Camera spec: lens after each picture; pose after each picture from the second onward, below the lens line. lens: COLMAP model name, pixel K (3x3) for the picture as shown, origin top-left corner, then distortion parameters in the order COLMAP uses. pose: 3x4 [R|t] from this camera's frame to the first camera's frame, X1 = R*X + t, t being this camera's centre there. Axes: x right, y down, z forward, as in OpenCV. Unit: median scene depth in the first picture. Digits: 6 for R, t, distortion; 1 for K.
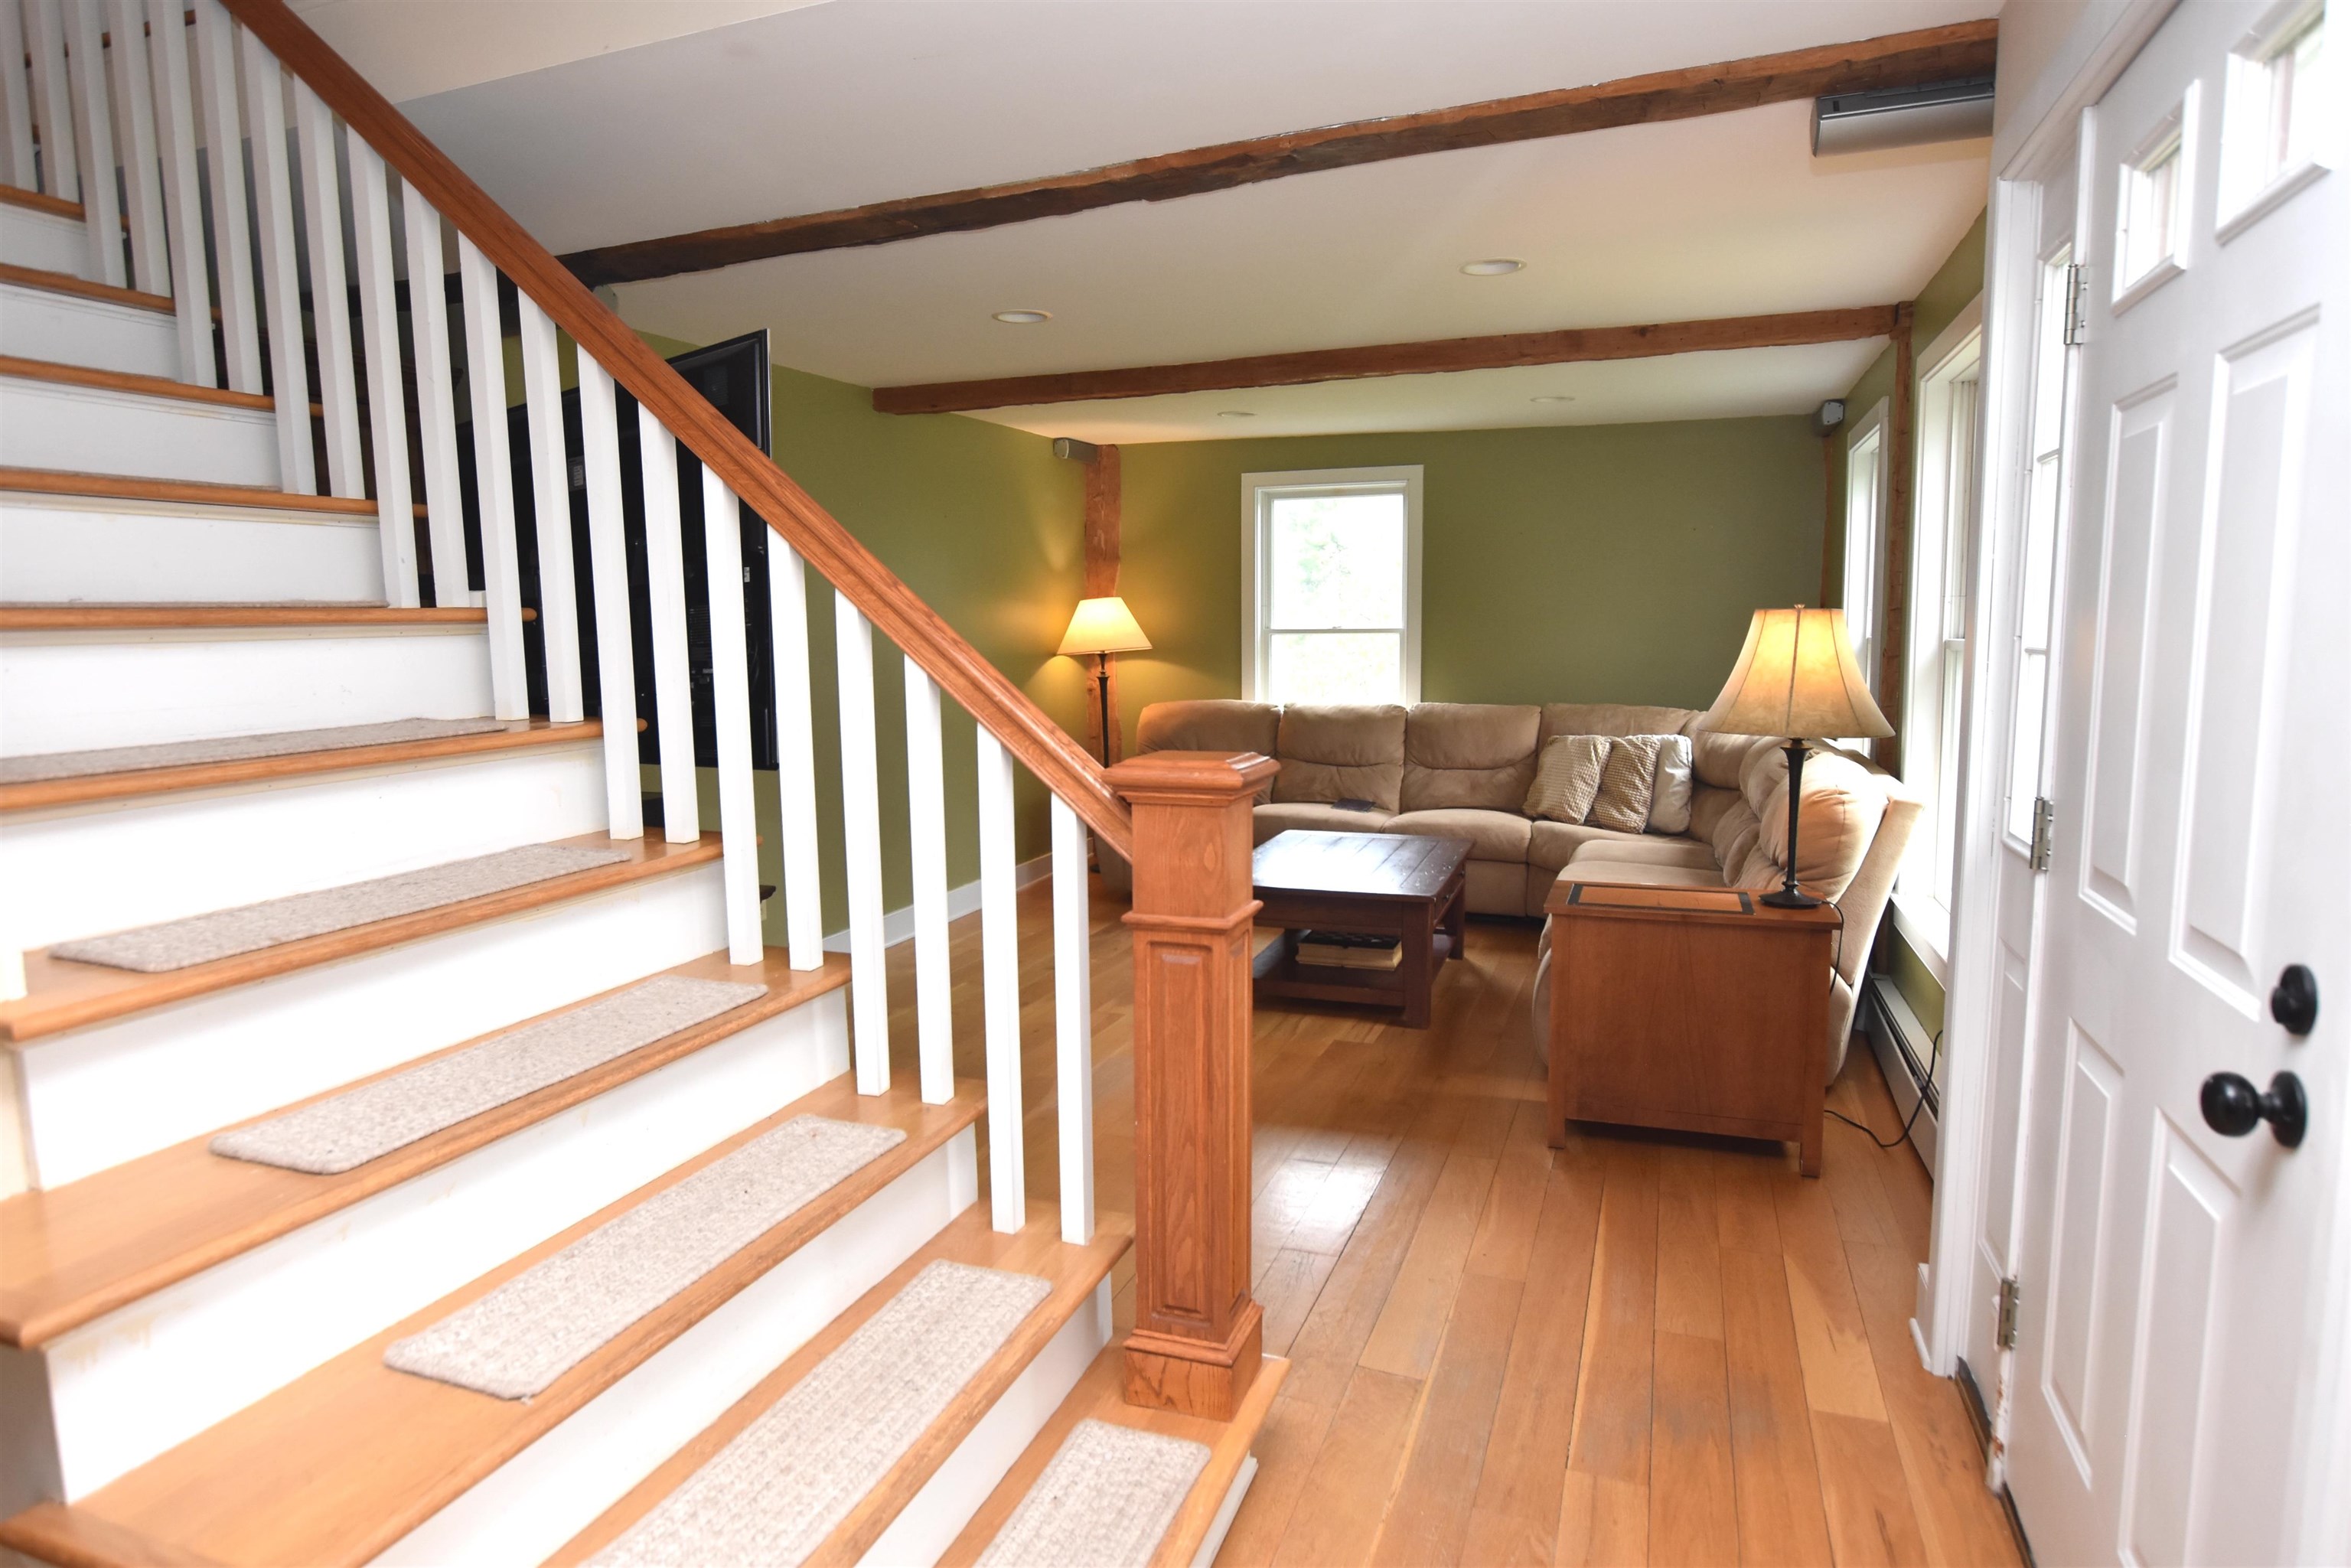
lens RADIAL K [[1303.6, 0, 1177.6], [0, 1303.6, 784.8], [0, 0, 1]] dist [-0.016371, 0.000675]
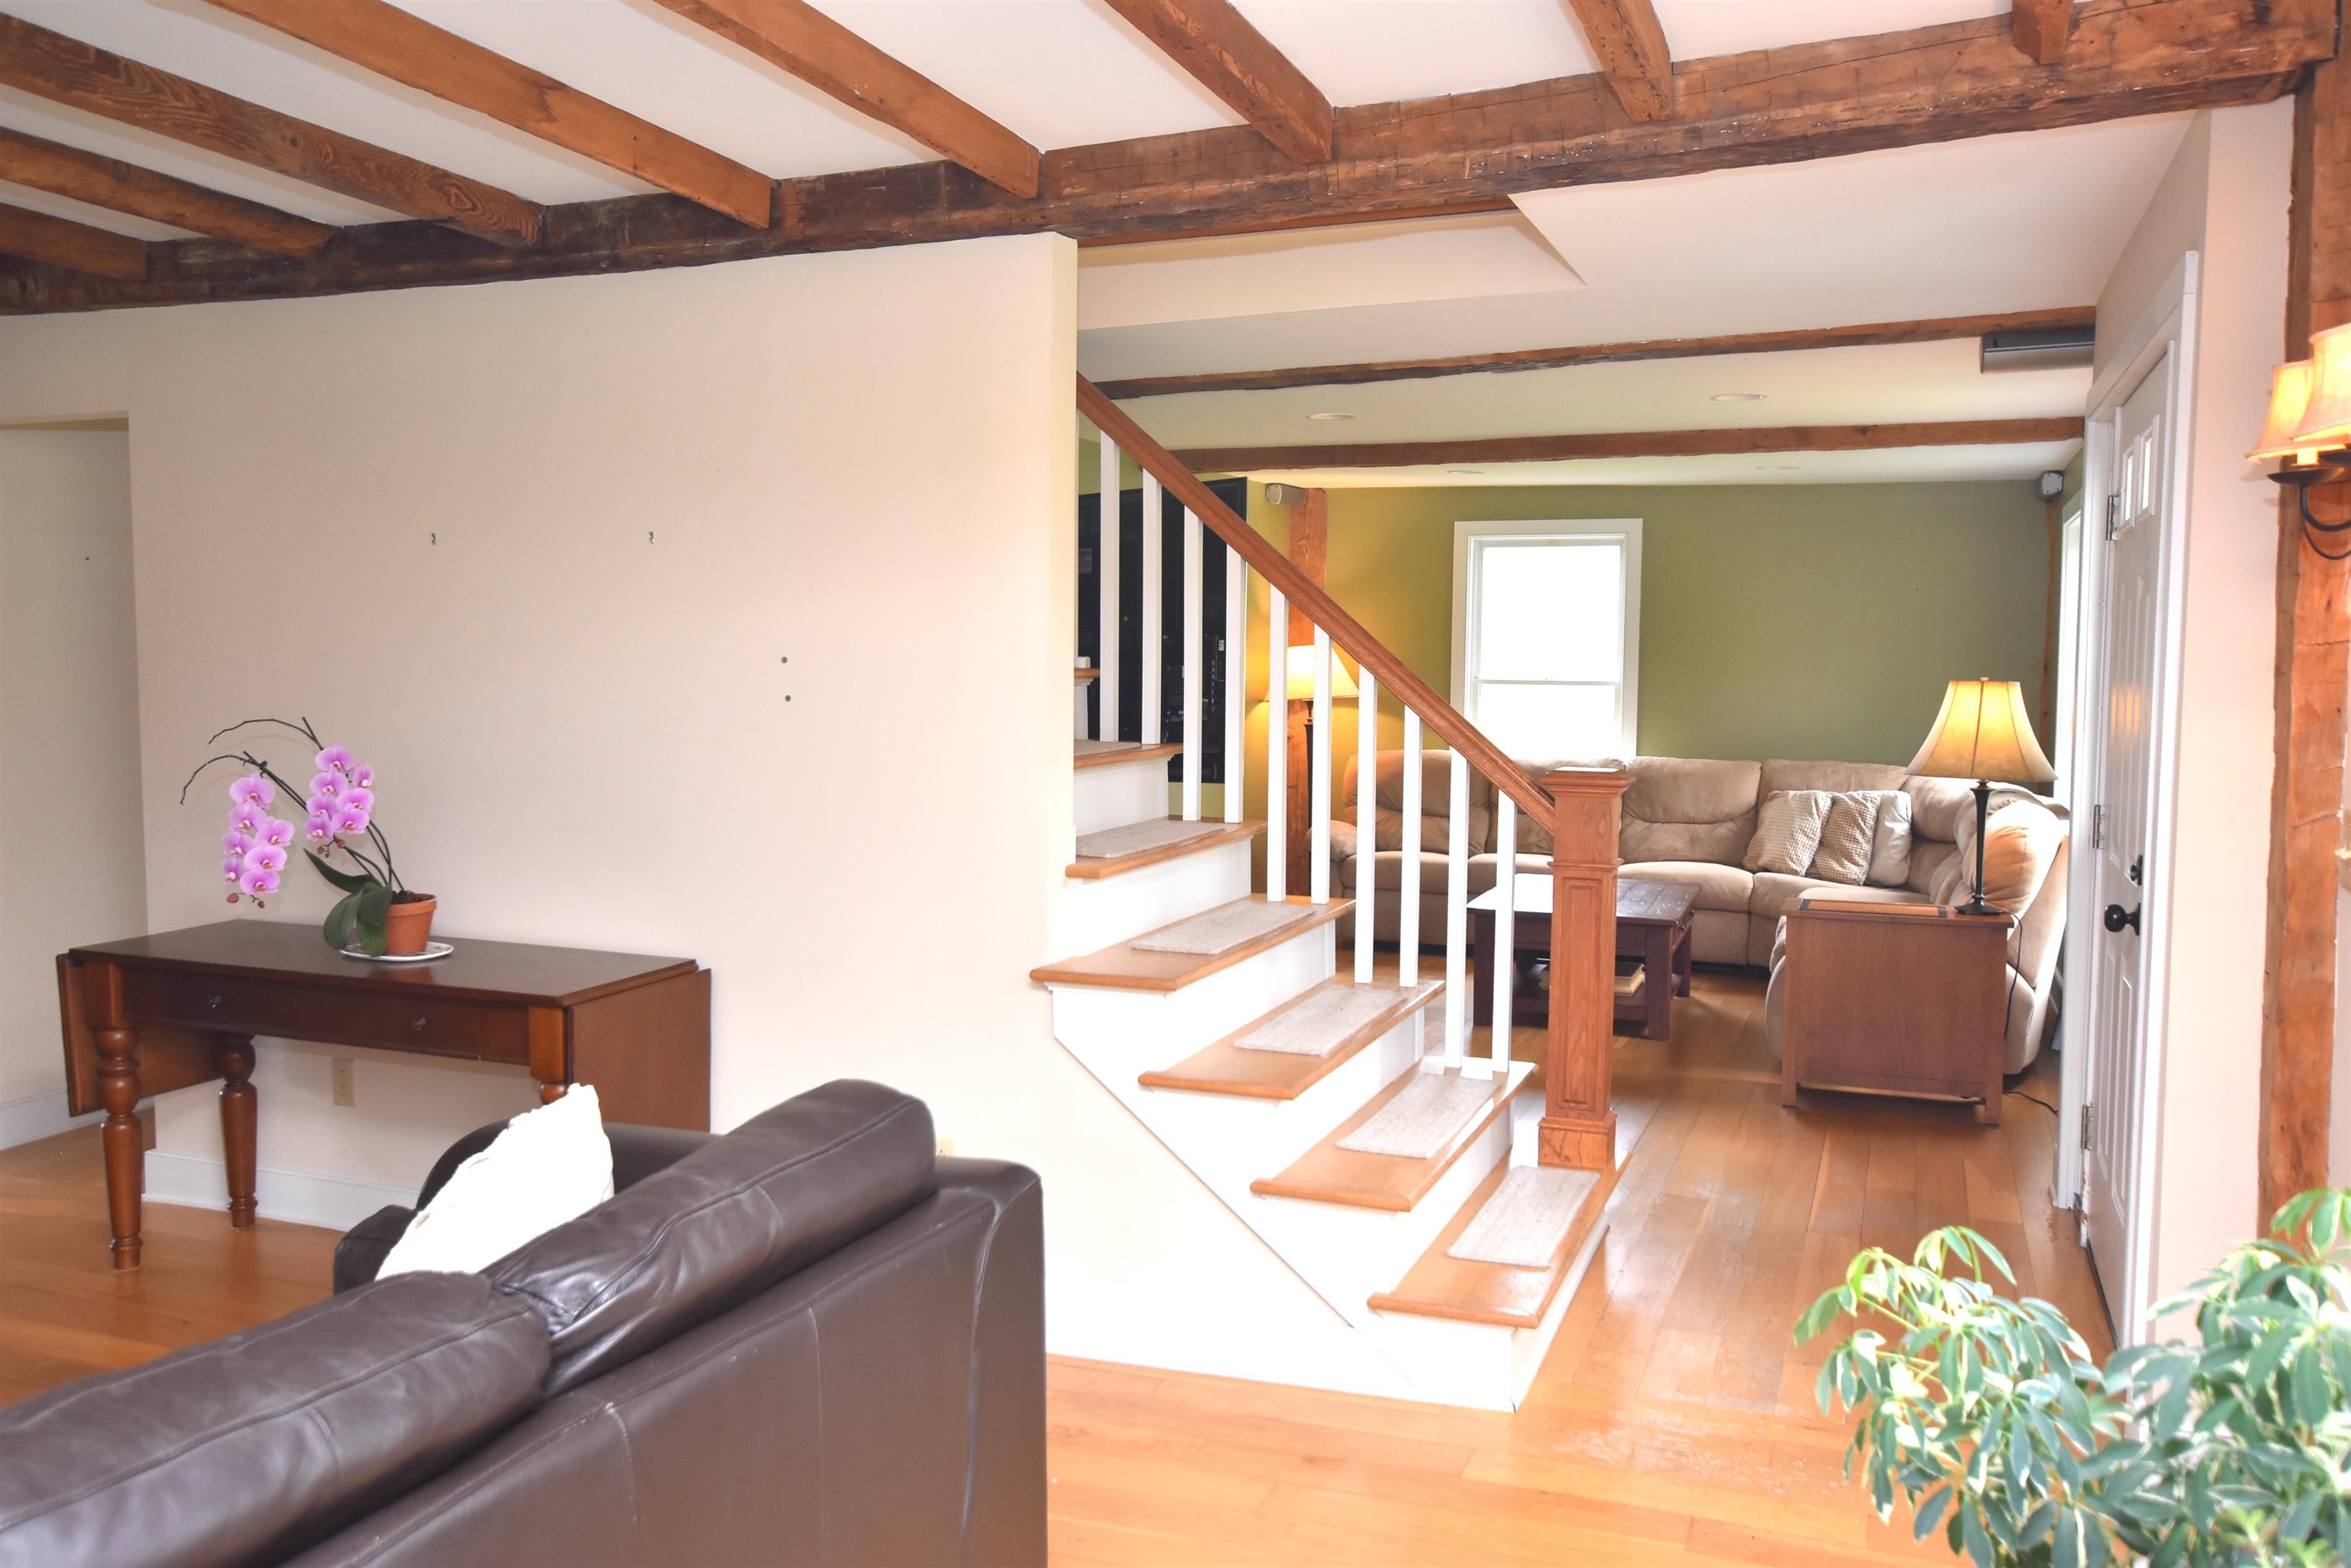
lens RADIAL K [[1797.4, 0, 1172.2], [0, 1797.4, 782.5], [0, 0, 1]] dist [0.000043, -0.002204]
pose [[0.999357, 0.022724, -0.027721, -0.151735], [-0.024133, 0.998377, -0.051587, 0.042140], [0.026504, 0.052223, 0.998284, -0.440614]]
